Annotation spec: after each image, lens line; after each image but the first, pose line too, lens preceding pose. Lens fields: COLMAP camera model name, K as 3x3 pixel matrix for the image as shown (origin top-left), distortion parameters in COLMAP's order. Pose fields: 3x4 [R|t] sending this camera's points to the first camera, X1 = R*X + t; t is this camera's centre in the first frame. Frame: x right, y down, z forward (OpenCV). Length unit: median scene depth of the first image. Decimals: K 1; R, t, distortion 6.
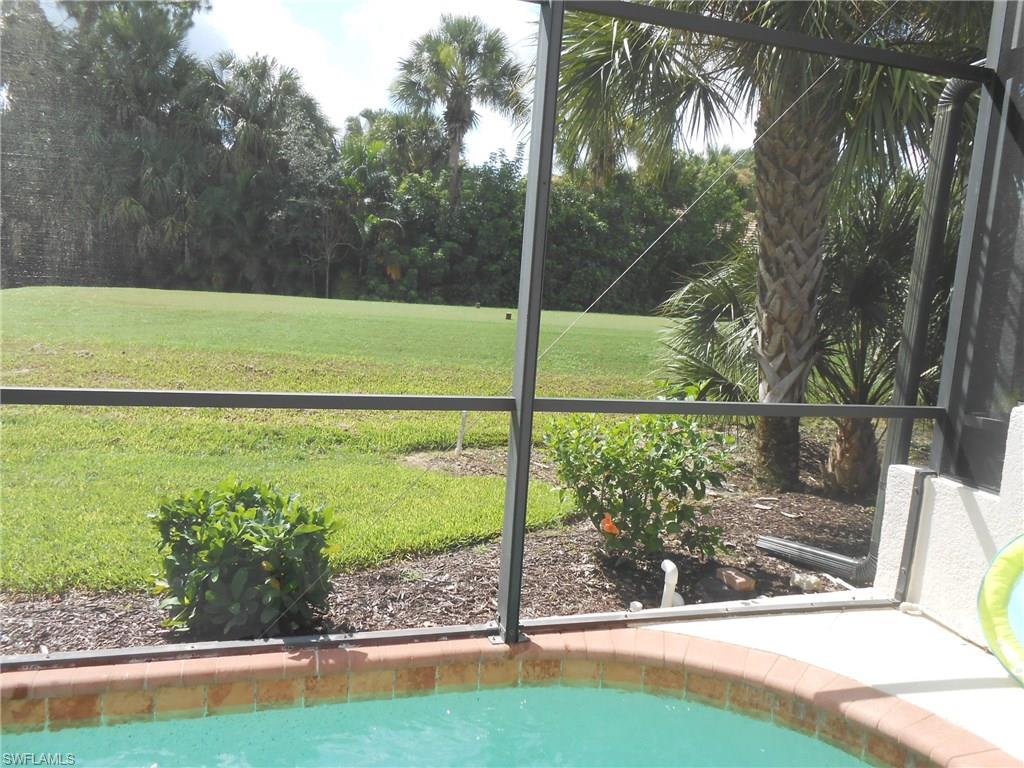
lens RADIAL K [[801.7, 0, 512.0], [0, 801.7, 384.0], [0, 0, 1]] dist [-0.007314, 0.004013]
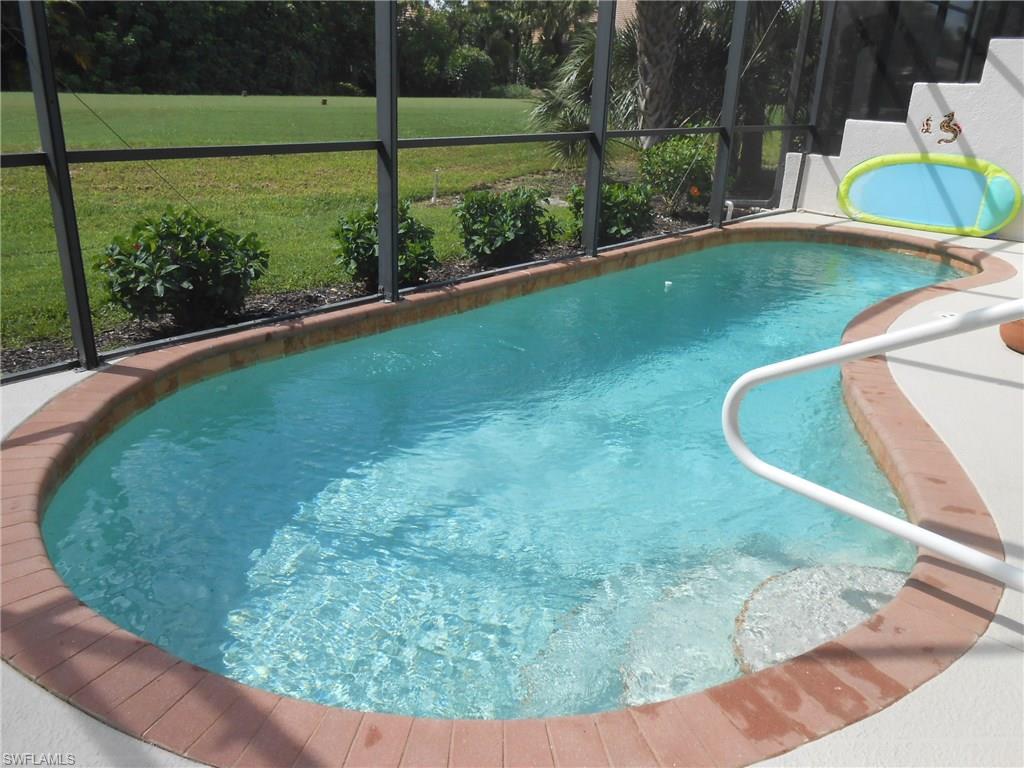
lens RADIAL K [[801.7, 0, 512.0], [0, 801.7, 384.0], [0, 0, 1]] dist [-0.007314, 0.004013]
pose [[0.856517, -0.214553, 0.469409, -0.250898], [0.086621, 0.956356, 0.279068, 0.004153], [-0.508797, -0.198366, 0.837721, -0.118621]]
